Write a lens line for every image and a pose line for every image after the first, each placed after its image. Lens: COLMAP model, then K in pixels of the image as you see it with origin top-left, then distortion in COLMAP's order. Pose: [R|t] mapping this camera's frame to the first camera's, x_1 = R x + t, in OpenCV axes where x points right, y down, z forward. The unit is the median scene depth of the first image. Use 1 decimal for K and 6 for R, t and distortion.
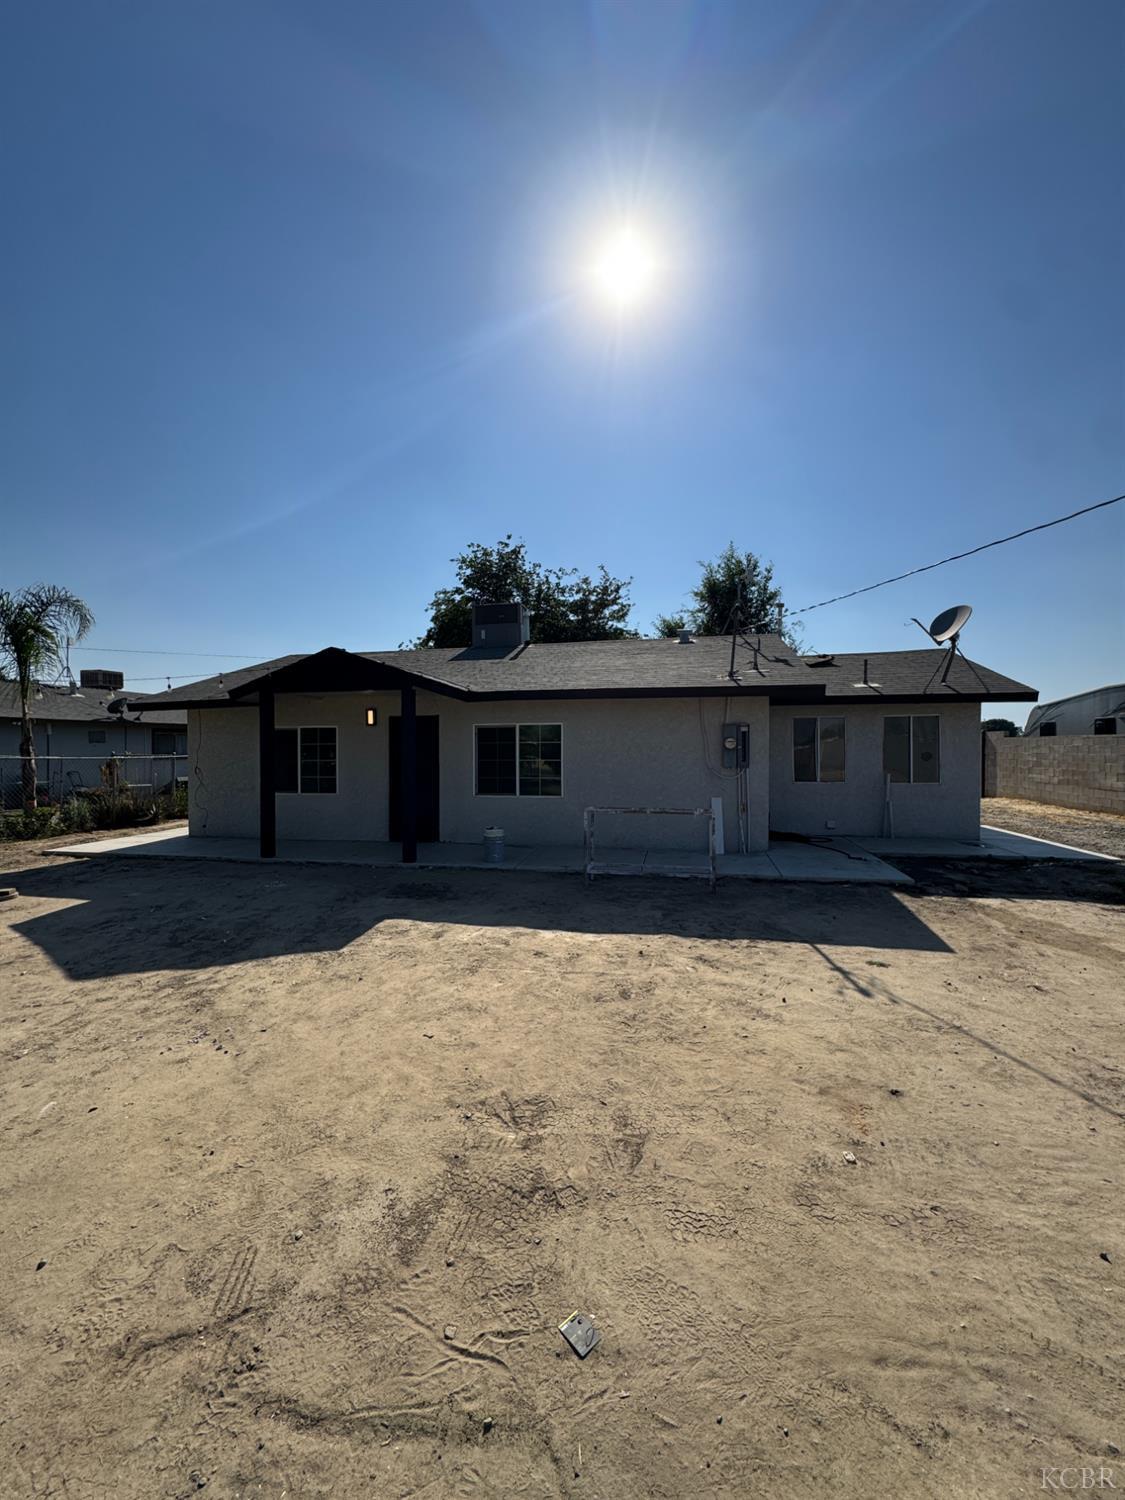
lens RADIAL K [[602.5, 0, 562.5], [0, 602.5, 750.0], [0, 0, 1]] dist [-0.003684, 0.001303]
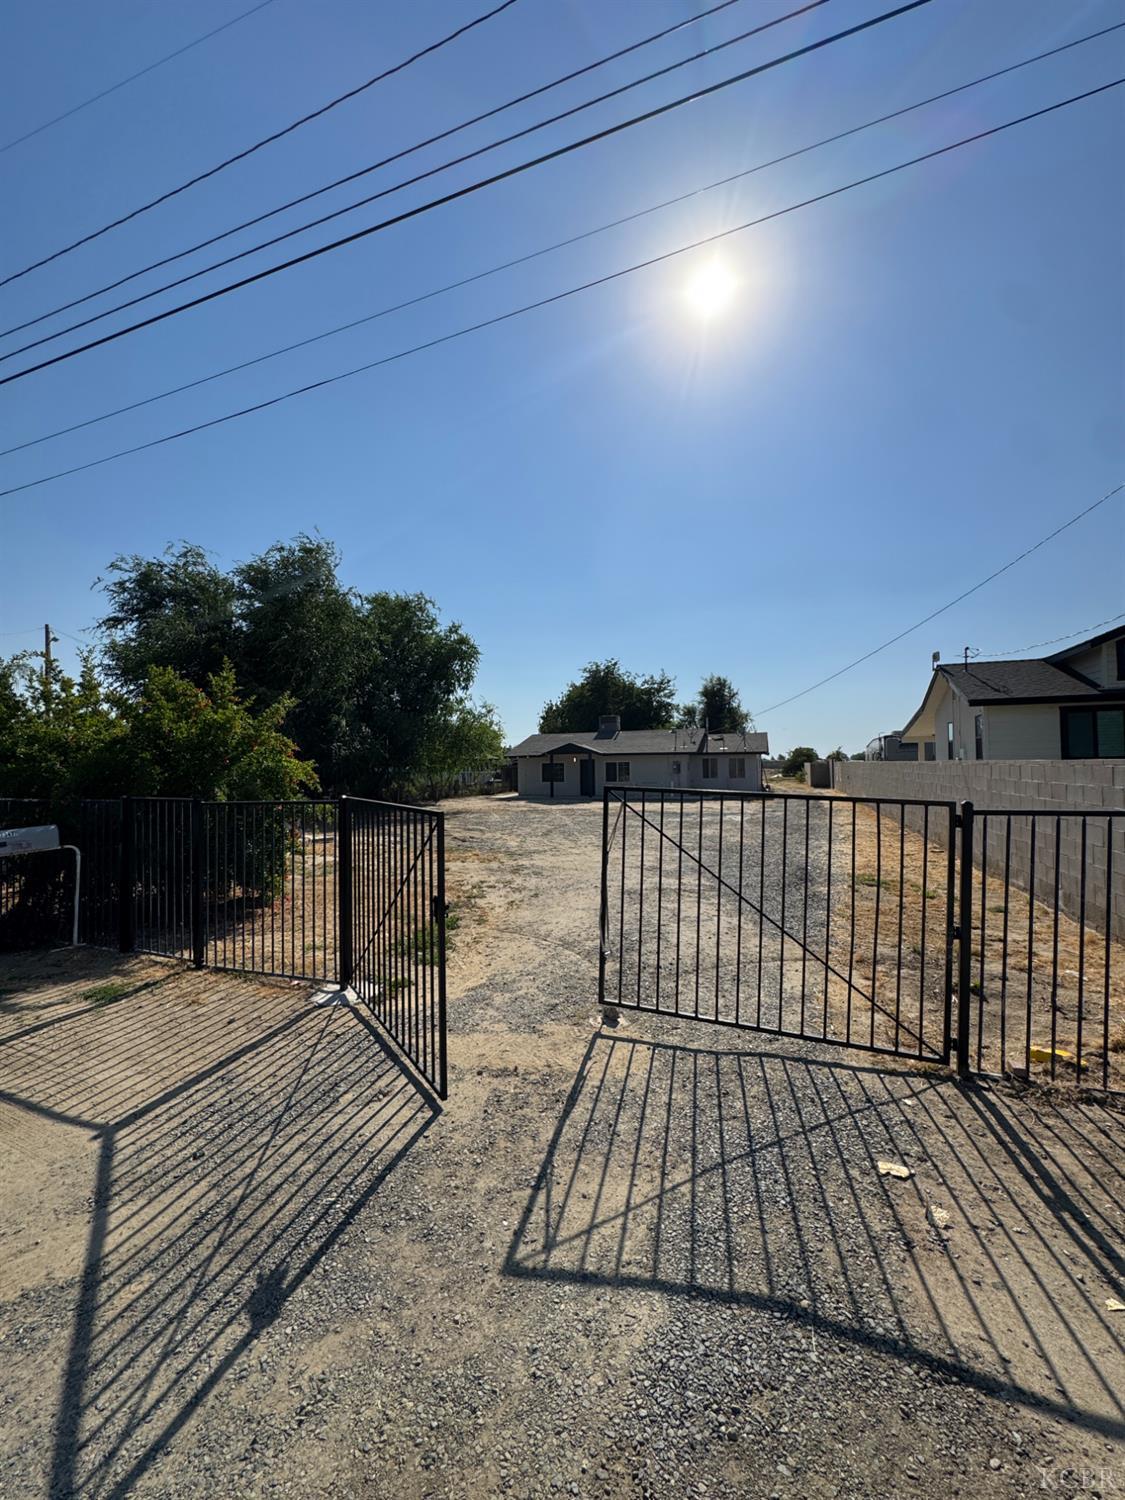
lens RADIAL K [[602.5, 0, 562.5], [0, 602.5, 750.0], [0, 0, 1]] dist [-0.003684, 0.001303]
pose [[0.988035, -0.009904, -0.153911, 0.152378], [0.005701, 0.999599, -0.027726, -0.014696], [0.154124, 0.026517, 0.987696, -2.532317]]
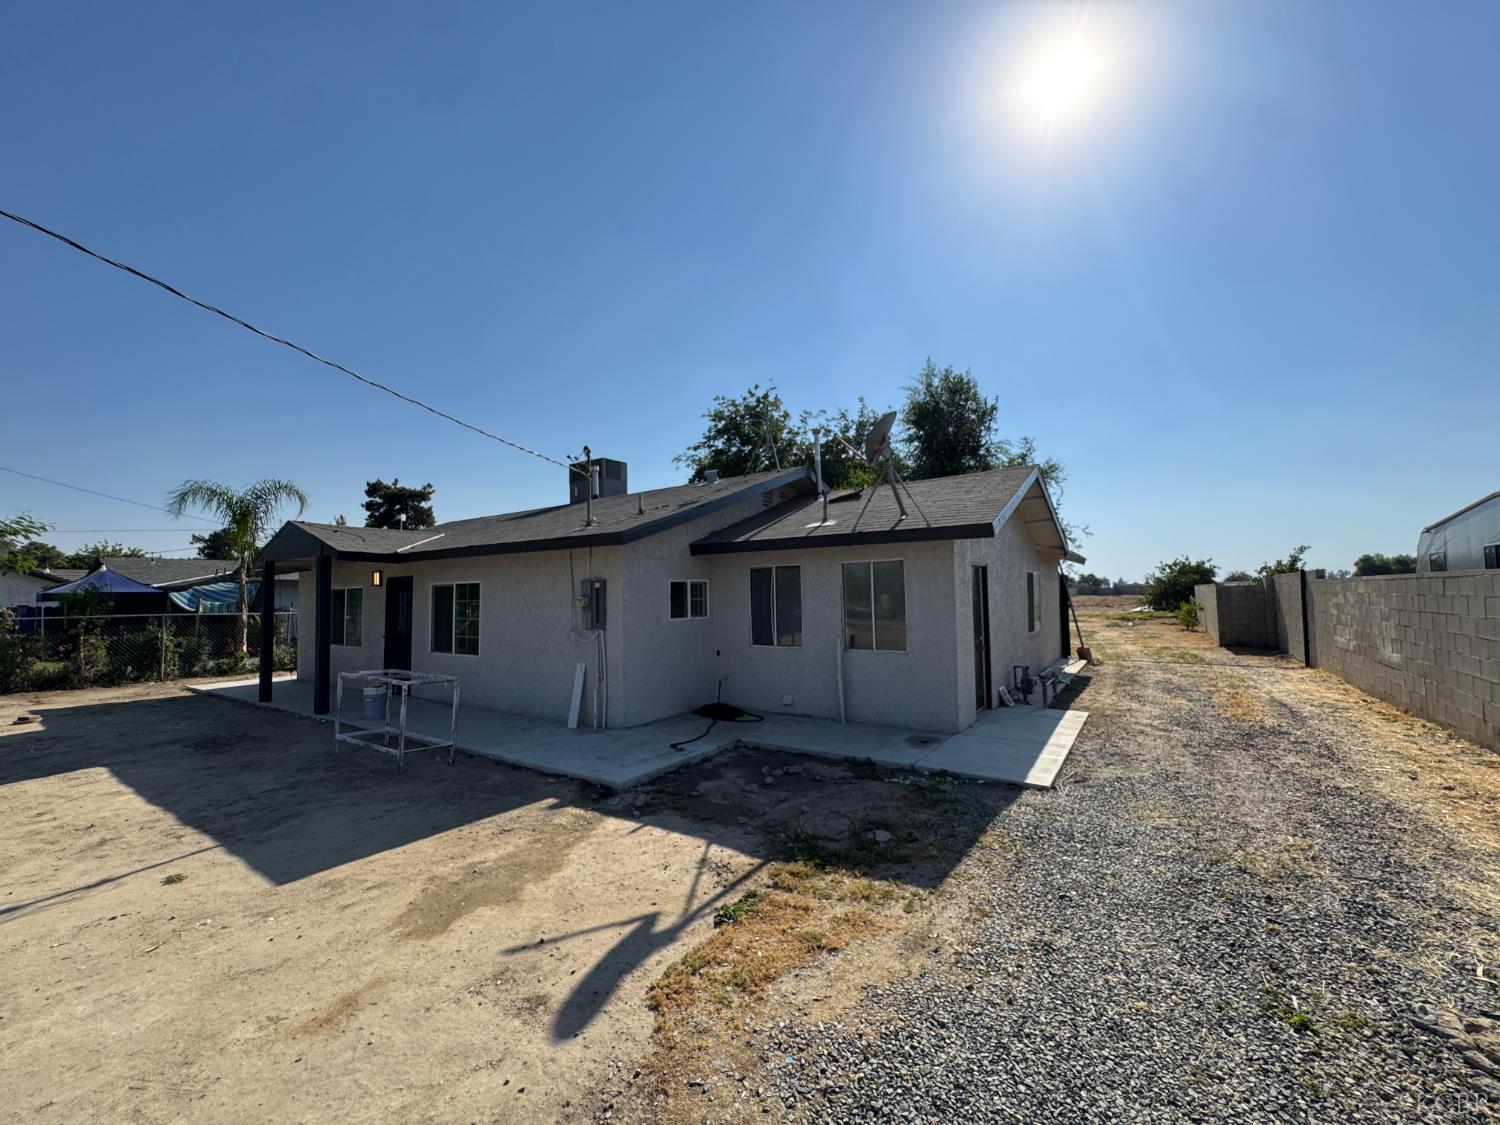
lens RADIAL K [[608.3, 0, 744.3], [0, 608.3, 556.7], [0, 0, 1]] dist [-0.000726, -0.000209]
pose [[0.920142, -0.035267, -0.389993, 0.758317], [0.010771, 0.997839, -0.064822, -0.015048], [0.391436, 0.055445, 0.918534, 0.238454]]
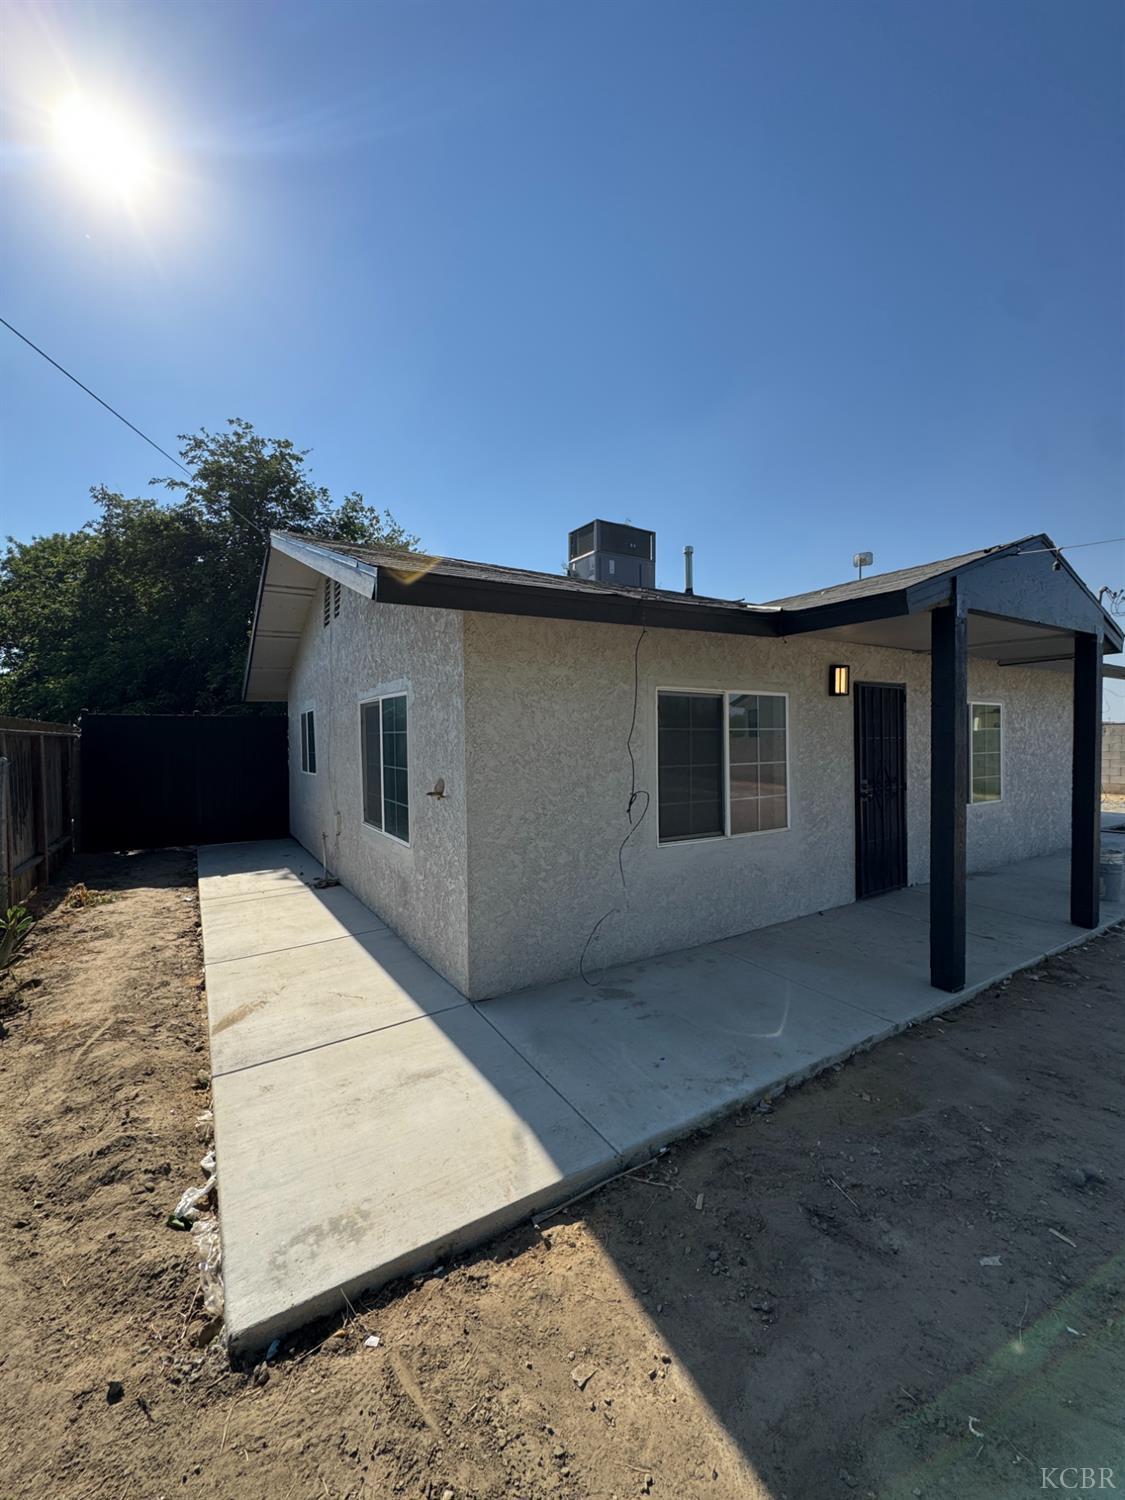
lens RADIAL K [[599.1, 0, 563.6], [0, 599.1, 747.6], [0, 0, 1]] dist [-0.002007, 0.000486]
pose [[0.724156, -0.015962, 0.689451, -0.889863], [0.004754, 0.999824, 0.018153, -0.004992], [-0.689620, -0.009868, 0.724104, 0.796966]]
